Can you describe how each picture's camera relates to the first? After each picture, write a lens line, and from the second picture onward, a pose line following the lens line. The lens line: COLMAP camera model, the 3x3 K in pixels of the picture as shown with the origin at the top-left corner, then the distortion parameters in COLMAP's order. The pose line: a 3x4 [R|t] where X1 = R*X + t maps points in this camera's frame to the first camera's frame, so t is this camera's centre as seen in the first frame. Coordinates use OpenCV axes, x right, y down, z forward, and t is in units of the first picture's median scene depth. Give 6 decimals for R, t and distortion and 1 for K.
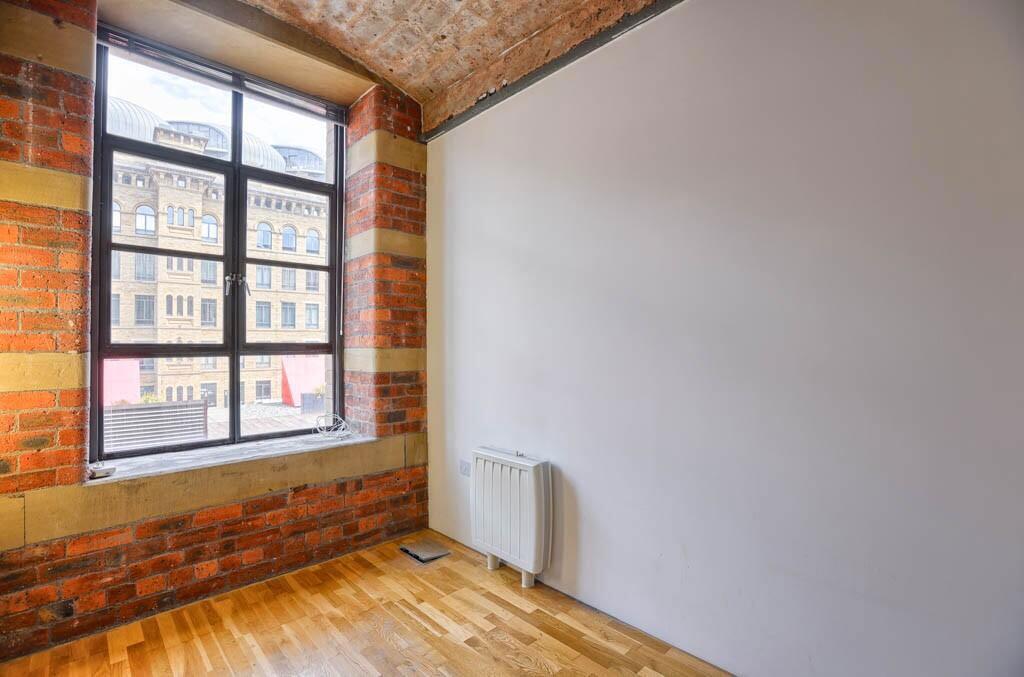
lens RADIAL K [[479.3, 0, 512.0], [0, 479.3, 338.5], [0, 0, 1]] dist [-0.002559, 0.000445]
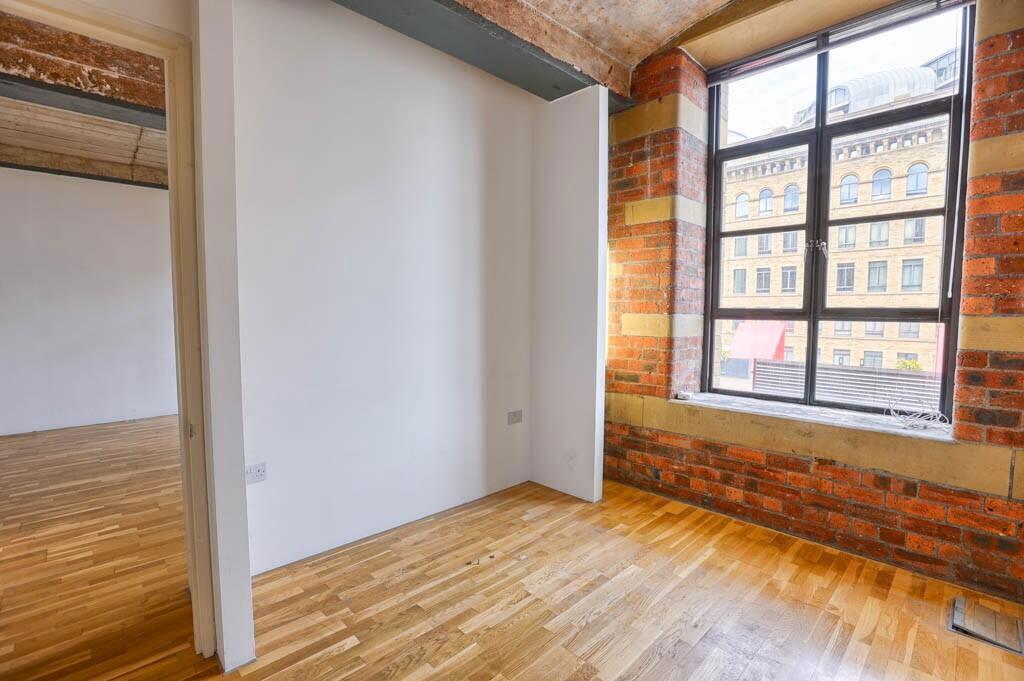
lens RADIAL K [[479.3, 0, 512.0], [0, 479.3, 340.5], [0, 0, 1]] dist [-0.002559, 0.000445]
pose [[0.014124, 0.065259, -0.997768, 0.475328], [0.006961, 0.997837, 0.065362, 0.007926], [0.999876, -0.007868, 0.013639, 0.370201]]
